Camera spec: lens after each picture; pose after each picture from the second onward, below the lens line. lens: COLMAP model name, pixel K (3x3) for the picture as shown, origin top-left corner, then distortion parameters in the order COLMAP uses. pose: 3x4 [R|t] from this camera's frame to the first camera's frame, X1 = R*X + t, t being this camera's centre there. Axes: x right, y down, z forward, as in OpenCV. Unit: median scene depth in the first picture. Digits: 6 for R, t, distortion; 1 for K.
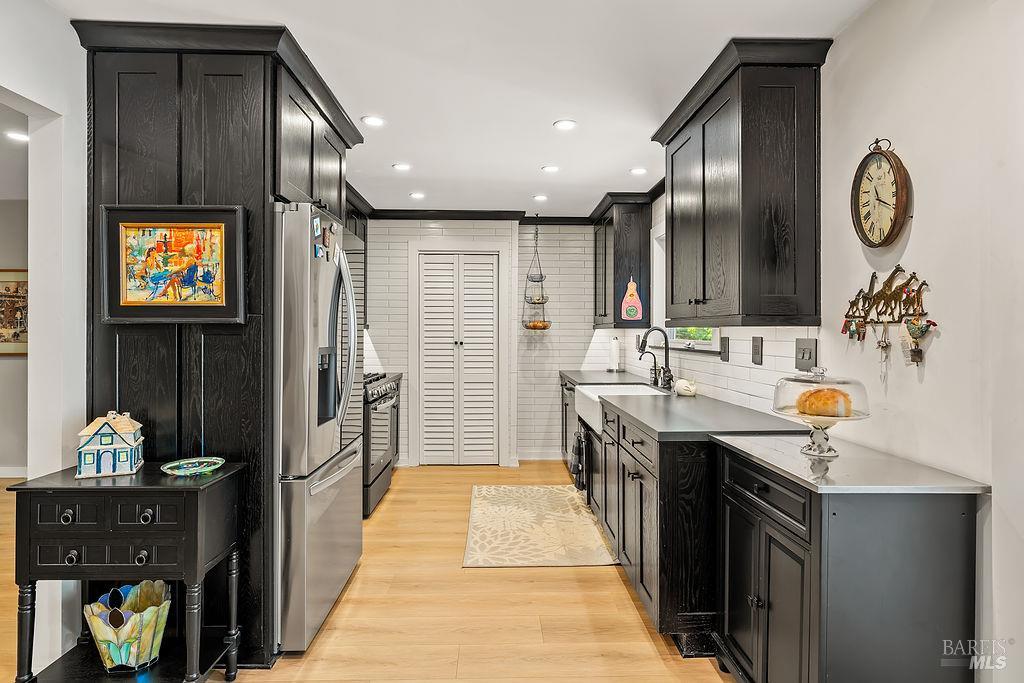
lens RADIAL K [[482.0, 0, 503.0], [0, 482.0, 334.8], [0, 0, 1]] dist [0.000683, 0.000011]
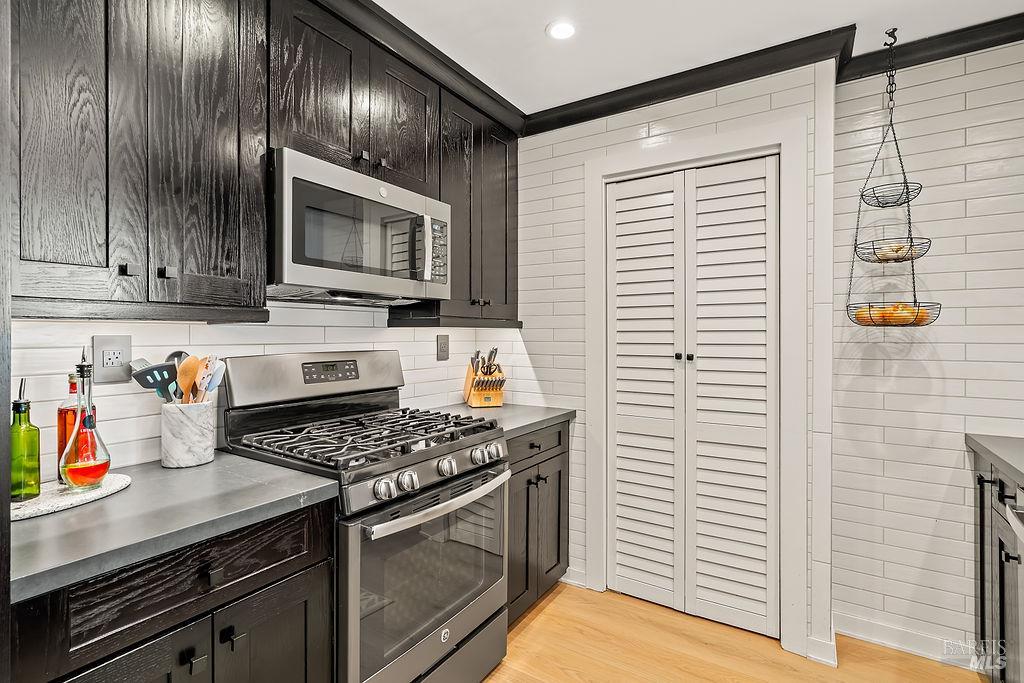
lens RADIAL K [[488.6, 0, 510.8], [0, 488.6, 337.5], [0, 0, 1]] dist [0.001137, 0.000401]
pose [[0.839598, -0.000954, -0.543207, 0.026024], [-0.002350, 0.999983, -0.005388, 0.001166], [0.543203, 0.005800, 0.839582, 0.499288]]
